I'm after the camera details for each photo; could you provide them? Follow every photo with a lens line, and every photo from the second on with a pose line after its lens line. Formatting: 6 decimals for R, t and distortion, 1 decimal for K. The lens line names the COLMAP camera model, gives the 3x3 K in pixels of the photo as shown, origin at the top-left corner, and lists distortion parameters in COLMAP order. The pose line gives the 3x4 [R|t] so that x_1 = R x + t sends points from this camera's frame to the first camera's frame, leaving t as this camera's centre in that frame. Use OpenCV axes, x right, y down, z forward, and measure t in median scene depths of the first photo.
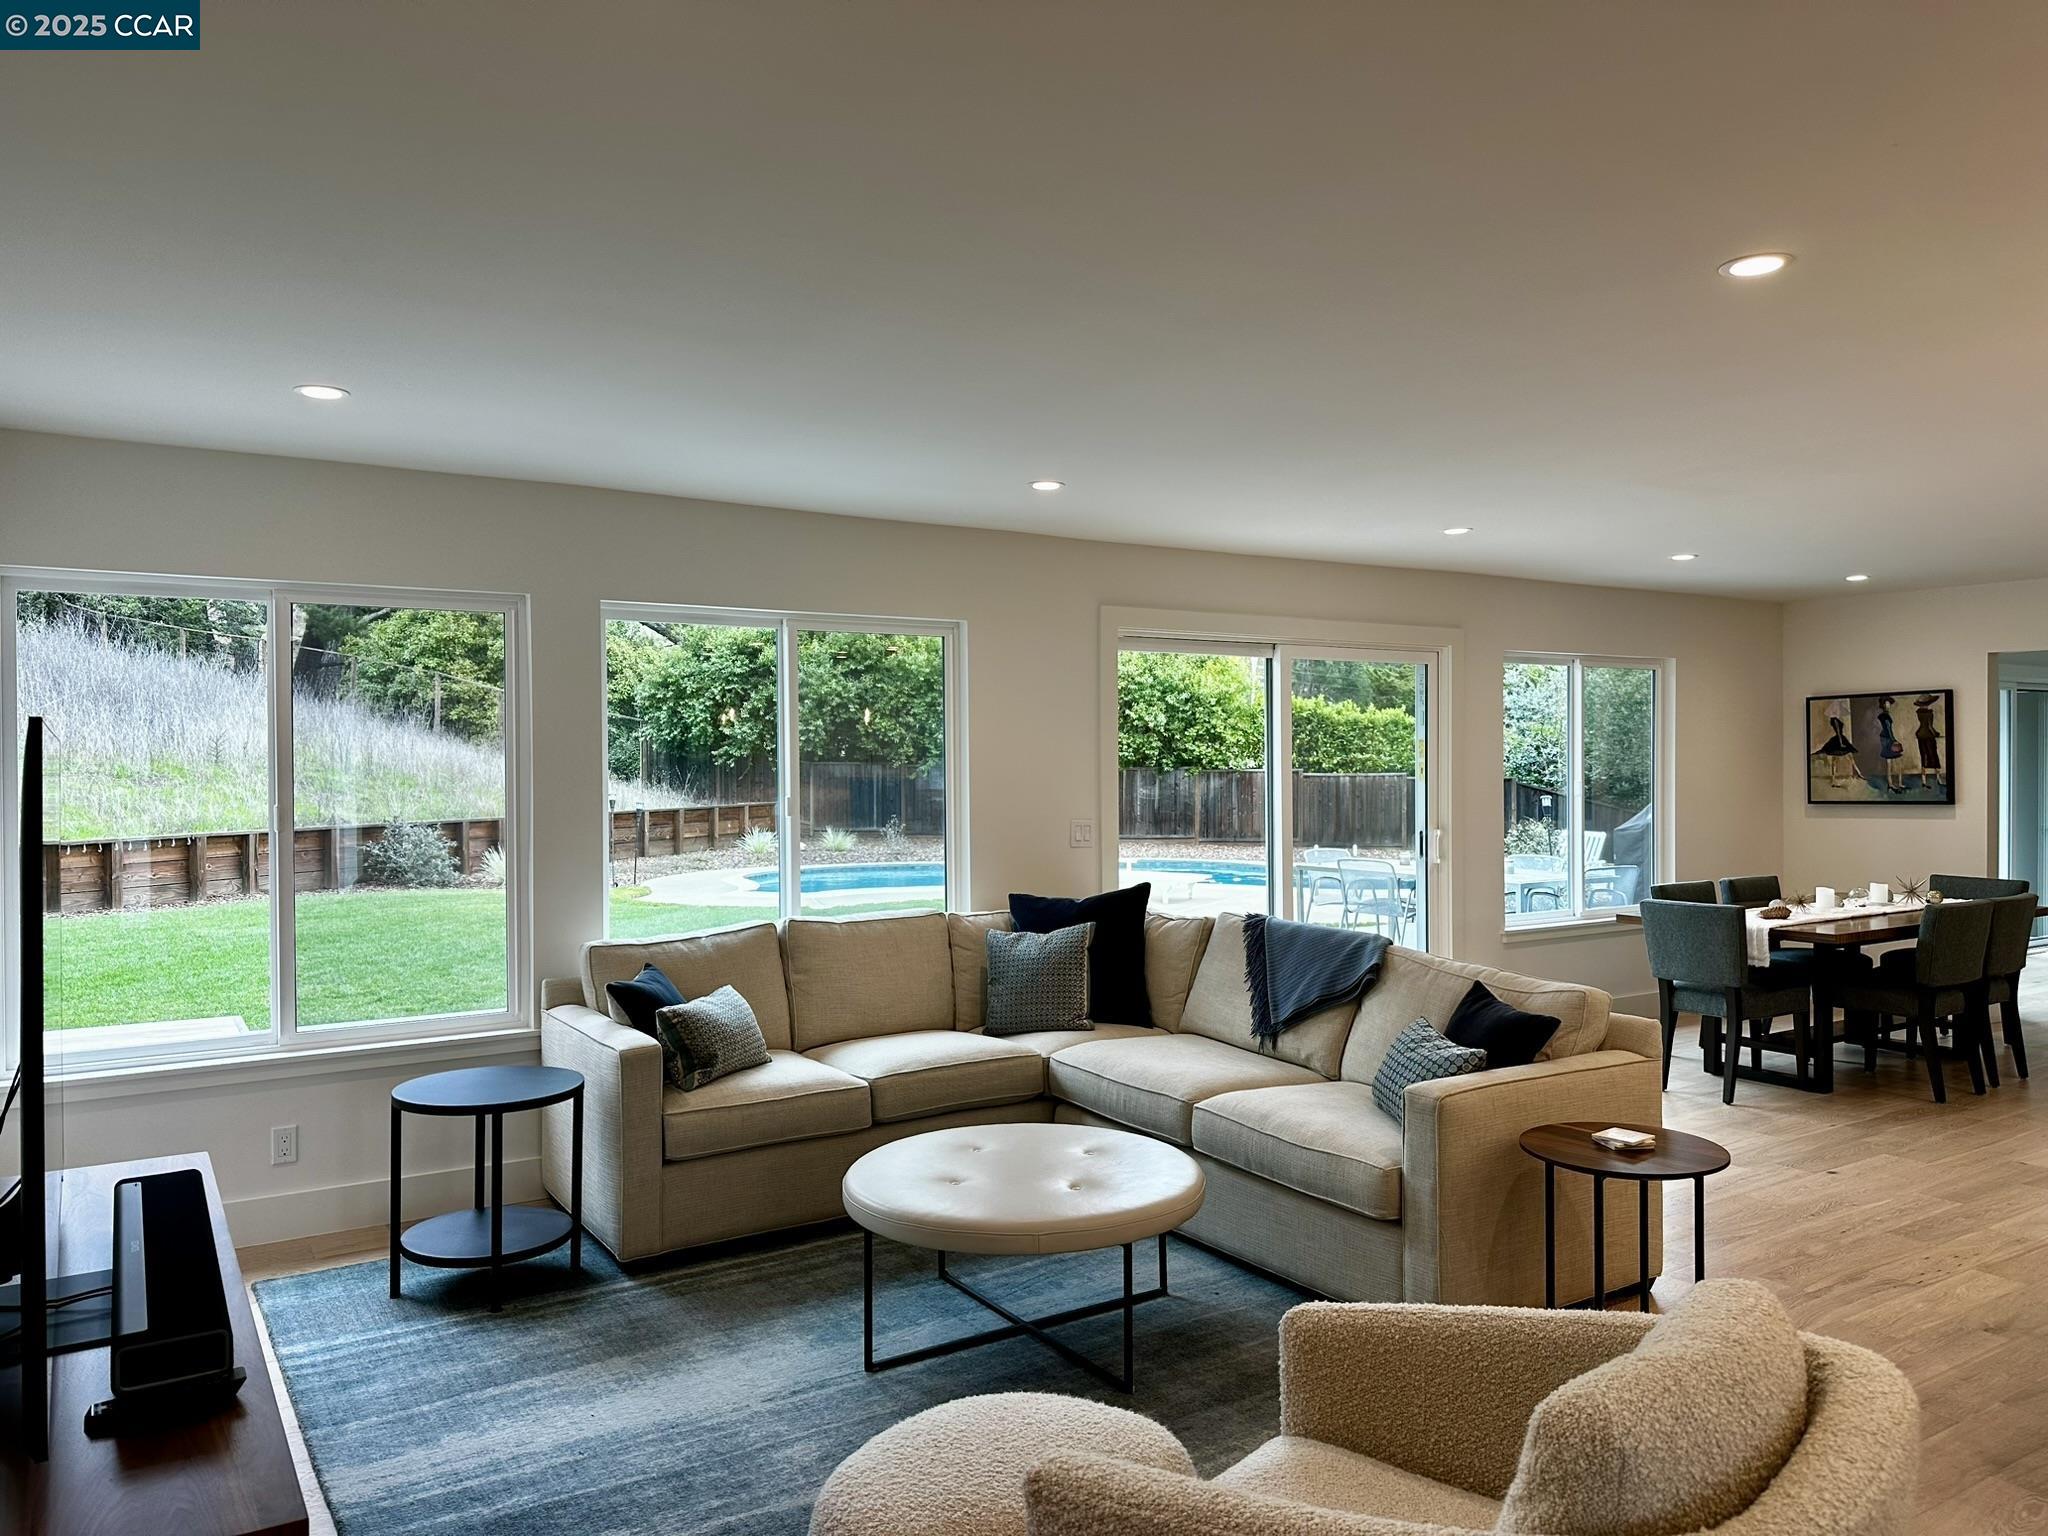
lens RADIAL K [[1425.8, 0, 1026.7], [0, 1425.8, 775.7], [0, 0, 1]] dist [0.074750, -0.078420]
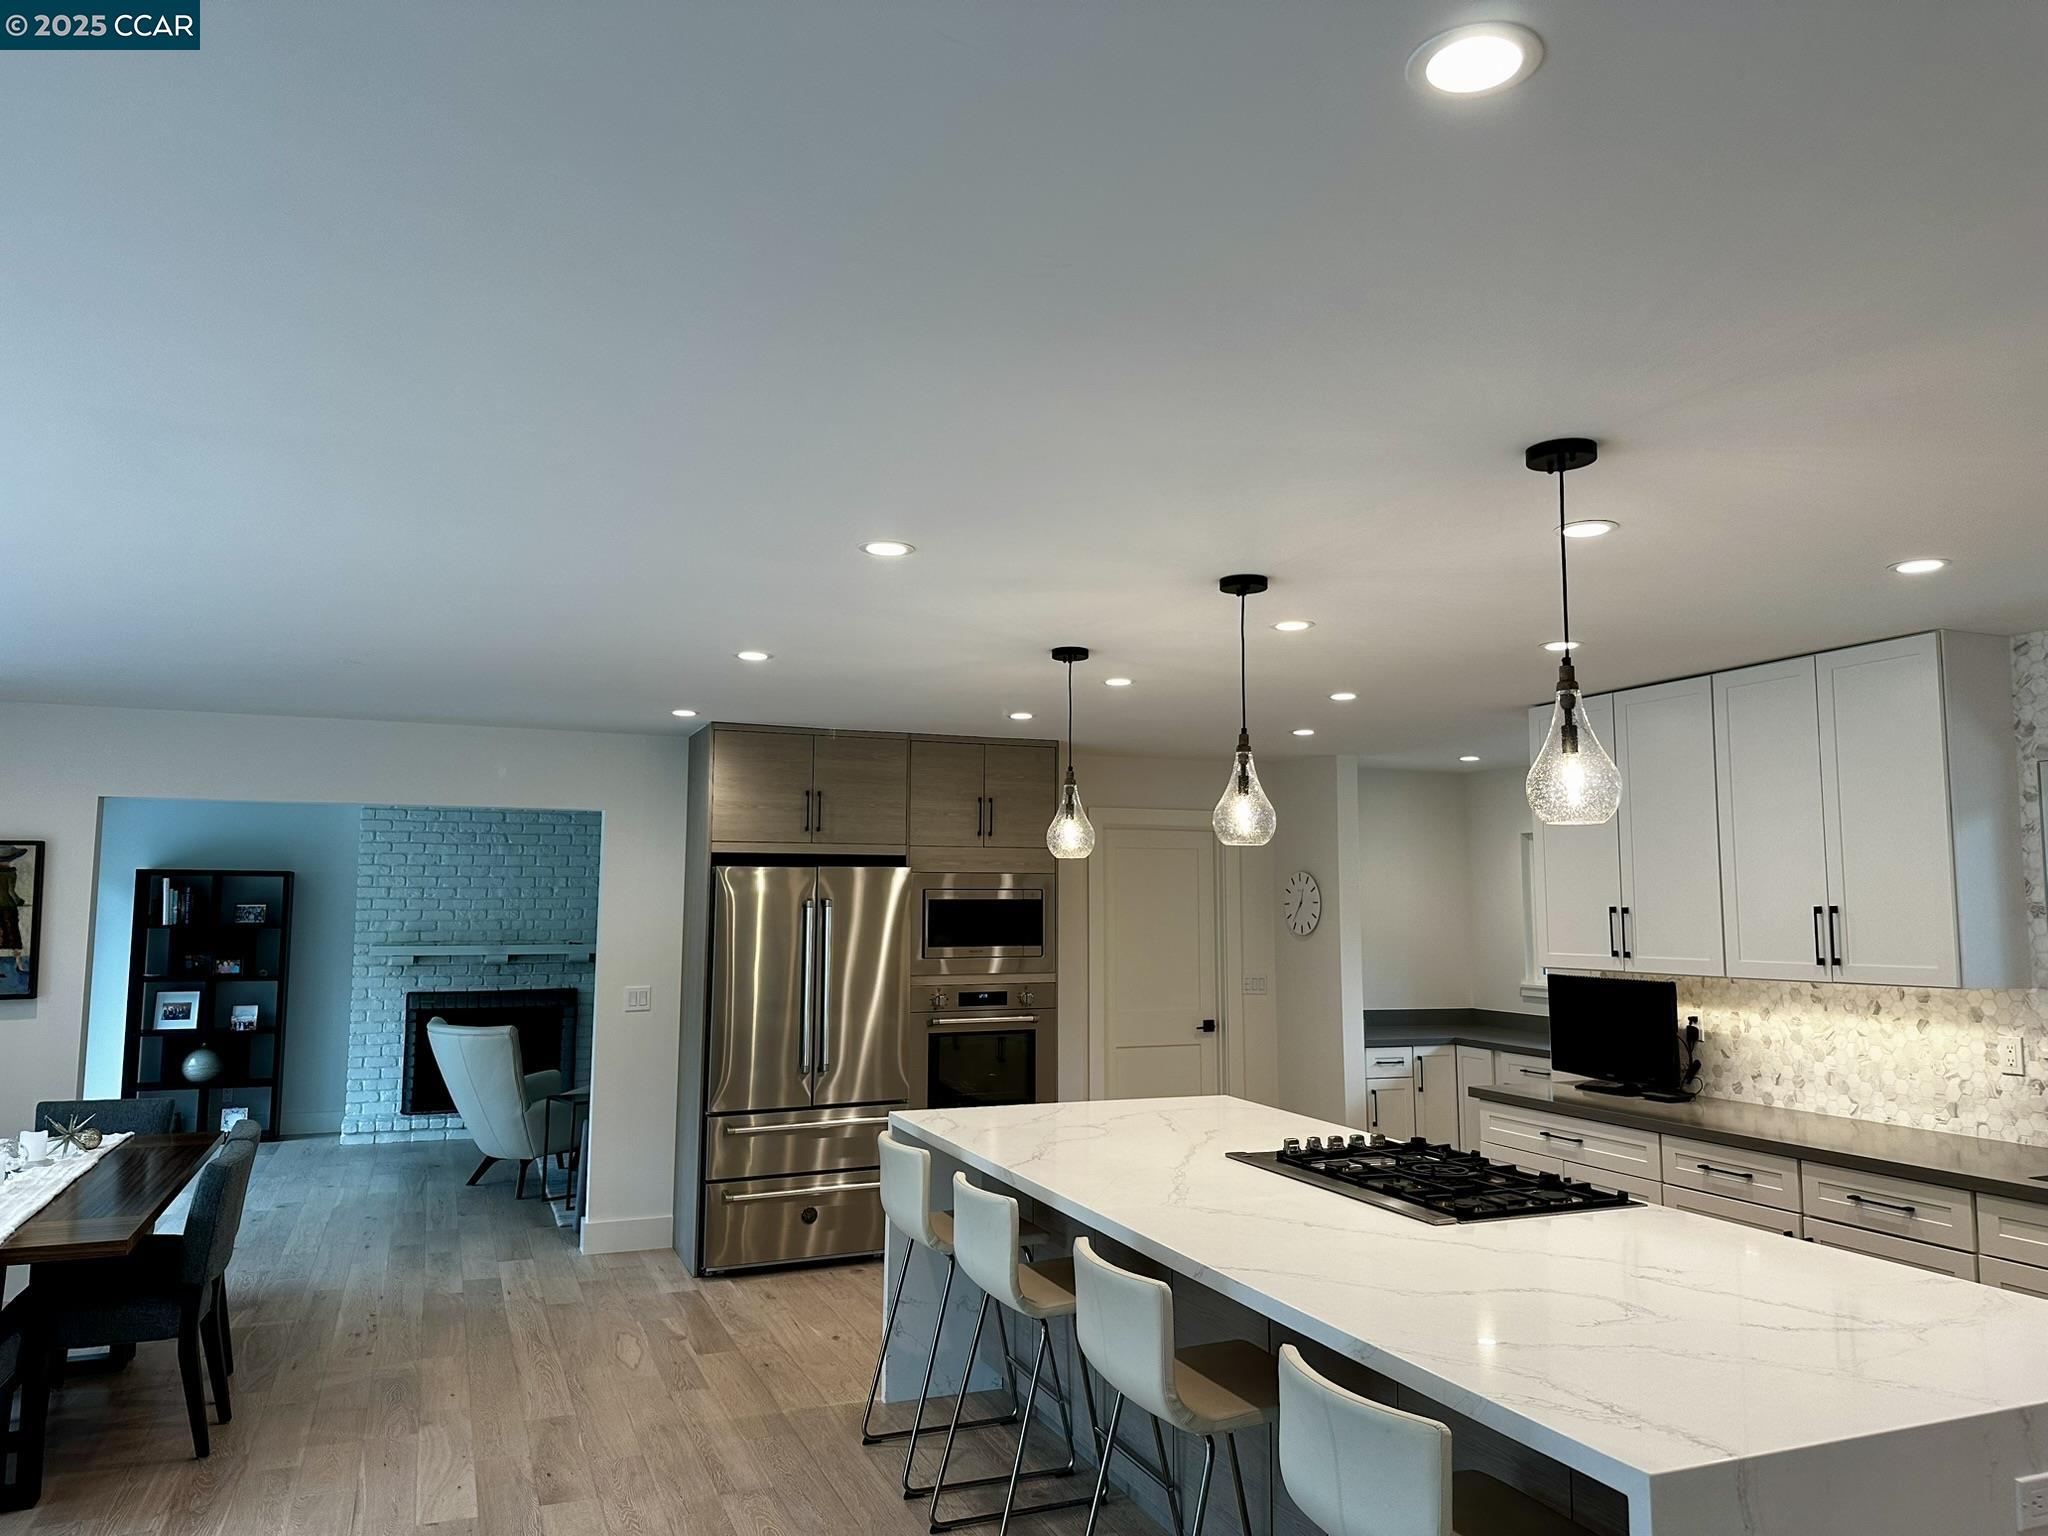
lens RADIAL K [[1439.6, 0, 1026.4], [0, 1439.6, 759.8], [0, 0, 1]] dist [0.088326, -0.105537]
pose [[0.192486, 0.106971, 0.975452, 0.003183], [-0.001613, 0.994074, -0.108694, -0.033951], [-0.981298, 0.019349, 0.191518, 0.610926]]
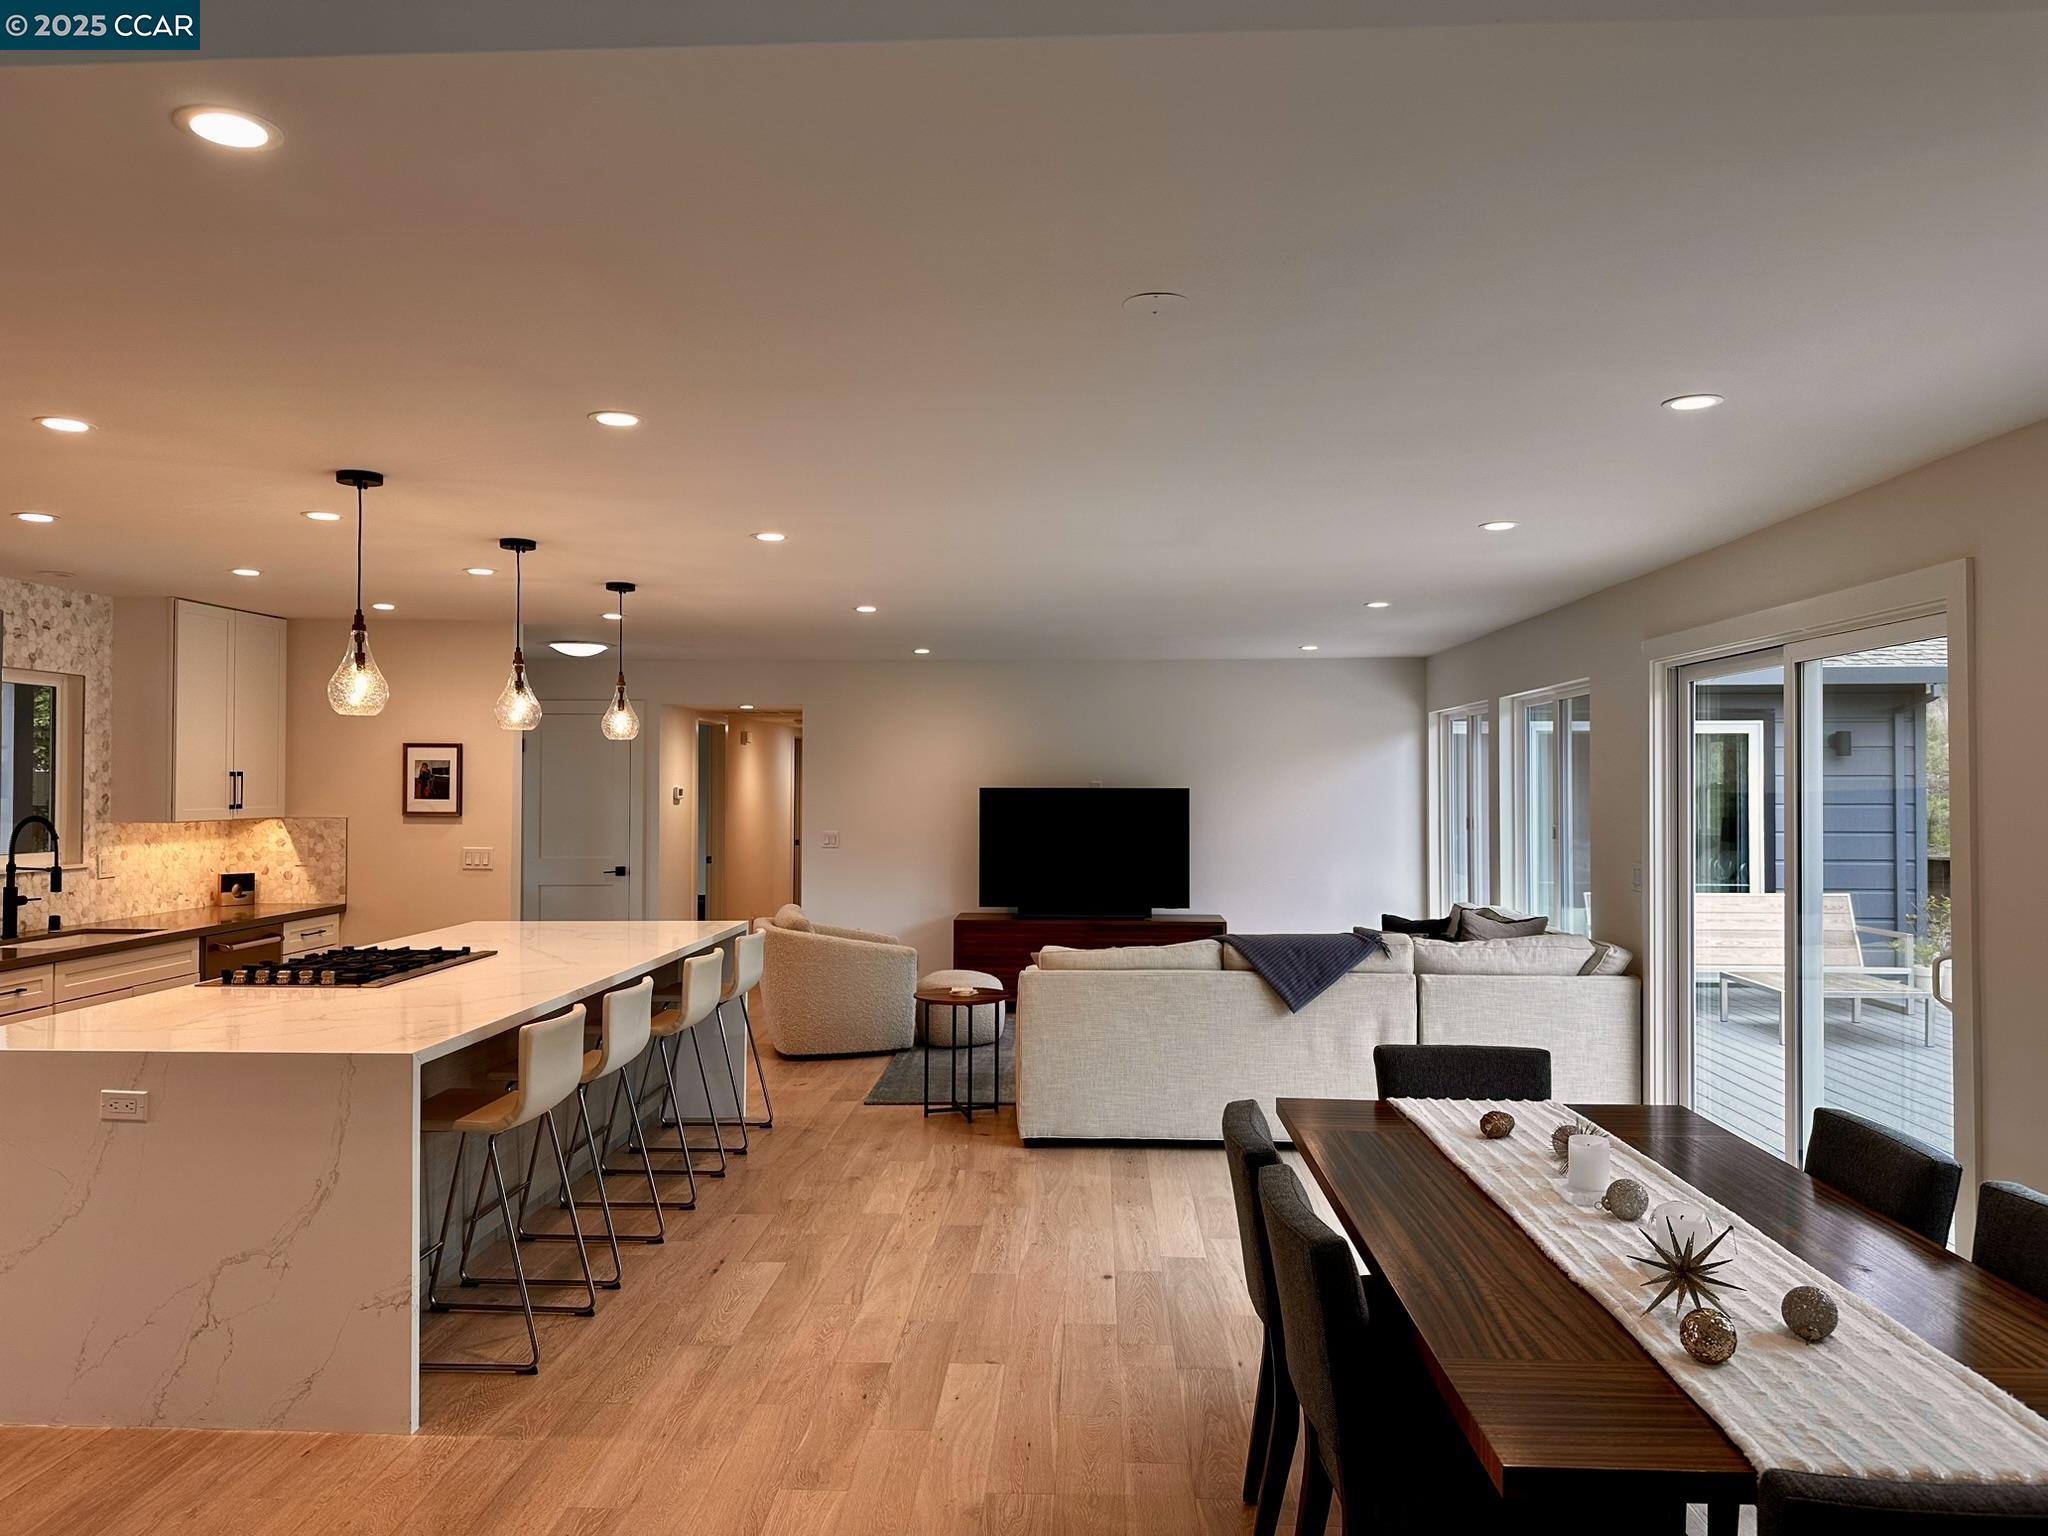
lens RADIAL K [[1425.8, 0, 1026.7], [0, 1425.8, 775.7], [0, 0, 1]] dist [0.074750, -0.078420]
pose [[-0.583973, 0.002895, -0.811768, 1.364485], [0.000868, 0.999995, 0.002942, -0.039066], [0.811773, 0.001013, -0.583973, 1.547727]]
